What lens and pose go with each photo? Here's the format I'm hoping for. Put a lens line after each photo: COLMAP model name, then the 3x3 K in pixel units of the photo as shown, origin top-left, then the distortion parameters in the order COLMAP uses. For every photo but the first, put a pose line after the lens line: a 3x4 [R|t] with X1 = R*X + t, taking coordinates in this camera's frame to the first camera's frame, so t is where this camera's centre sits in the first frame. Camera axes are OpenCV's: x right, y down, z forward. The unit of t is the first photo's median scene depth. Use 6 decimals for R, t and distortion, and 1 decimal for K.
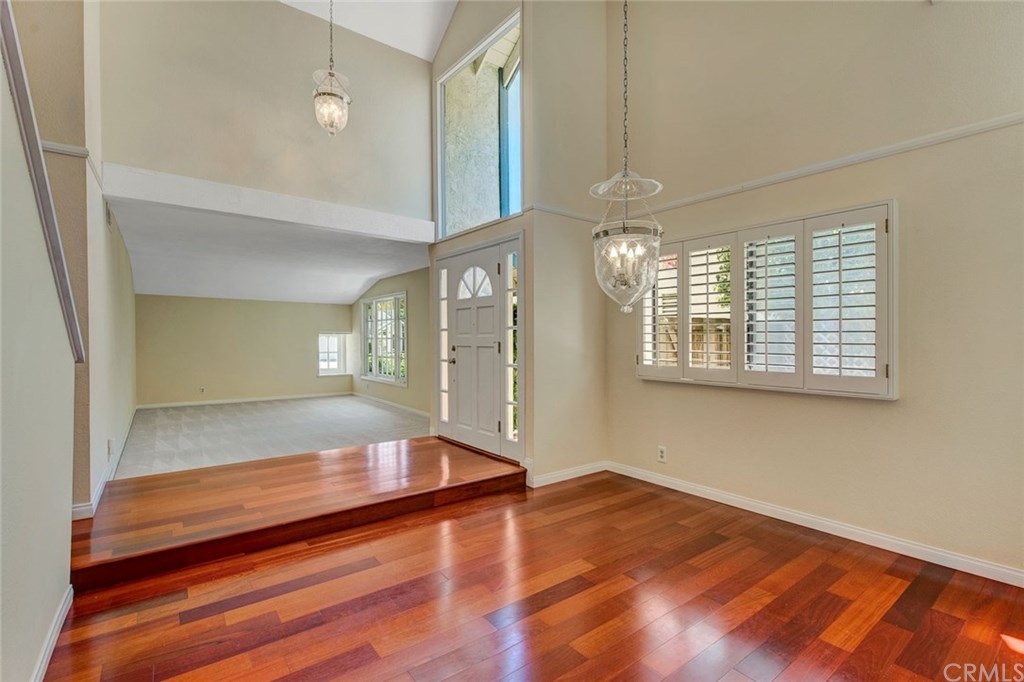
lens RADIAL K [[459.9, 0, 516.7], [0, 459.9, 348.2], [0, 0, 1]] dist [0.002595, 0.000030]
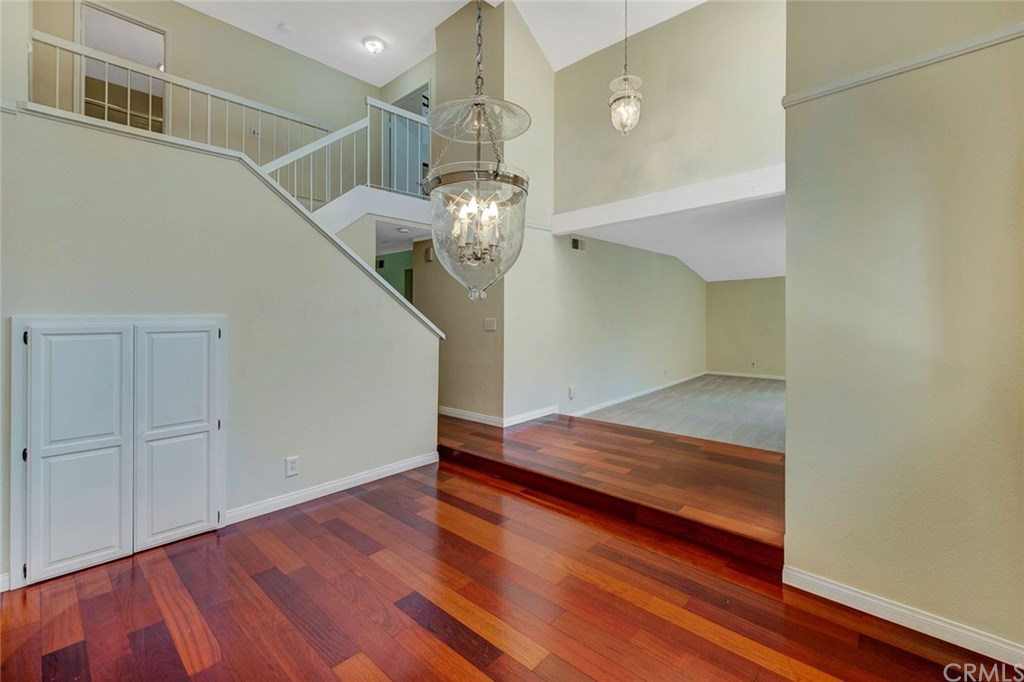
lens RADIAL K [[435.7, 0, 527.9], [0, 435.7, 316.9], [0, 0, 1]] dist [0.000995, 0.000033]
pose [[0.204734, -0.005167, -0.978804, 0.395303], [-0.013671, 0.999873, -0.008137, -0.021705], [0.978722, 0.015047, 0.204637, 0.421999]]
